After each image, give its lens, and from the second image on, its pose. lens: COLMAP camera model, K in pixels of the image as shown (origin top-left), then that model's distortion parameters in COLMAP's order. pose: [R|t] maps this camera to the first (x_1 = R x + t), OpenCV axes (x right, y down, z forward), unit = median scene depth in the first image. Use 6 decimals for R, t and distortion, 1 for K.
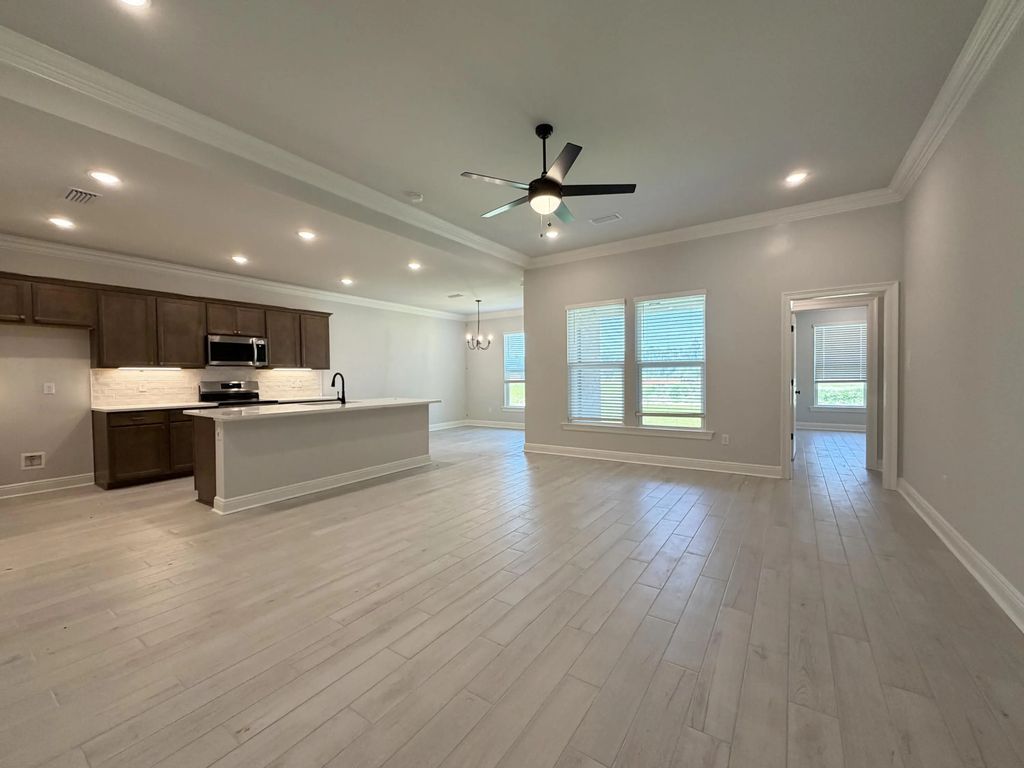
lens RADIAL K [[411.9, 0, 512.0], [0, 411.9, 384.0], [0, 0, 1]] dist [-0.001828, -0.000760]
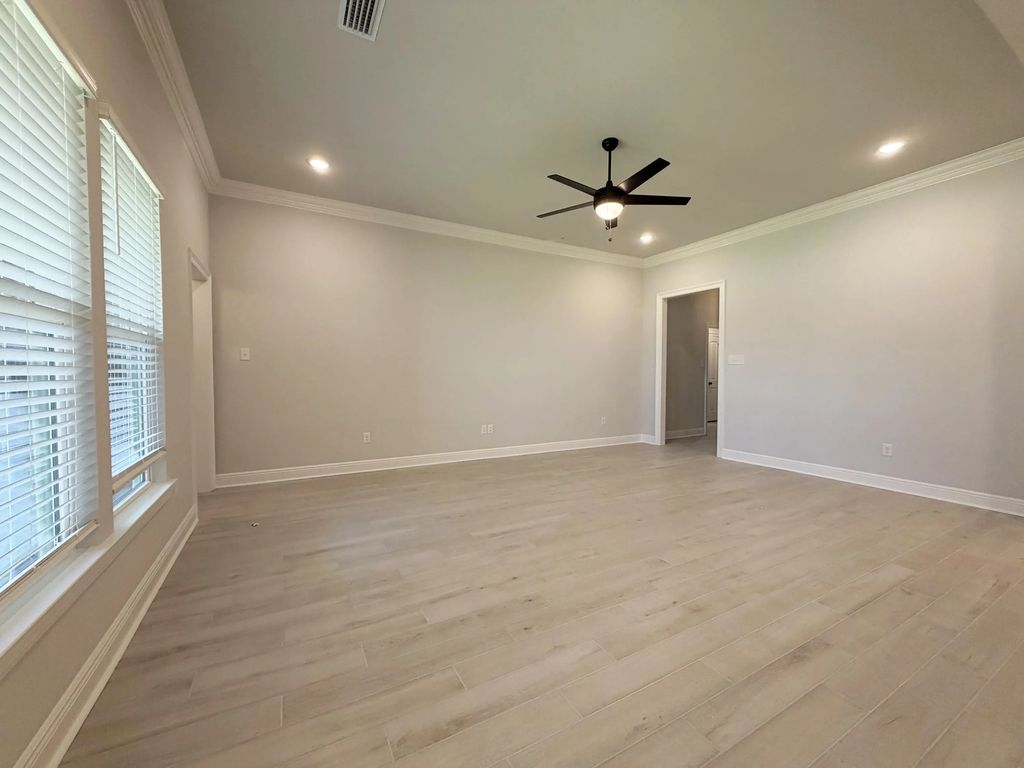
lens RADIAL K [[411.9, 0, 512.0], [0, 411.9, 384.0], [0, 0, 1]] dist [-0.001828, -0.000760]
pose [[-0.890247, -0.000243, 0.455479, -0.085900], [0.016620, 0.999317, 0.033017, -0.007197], [-0.455176, 0.036963, -0.889634, 0.965455]]
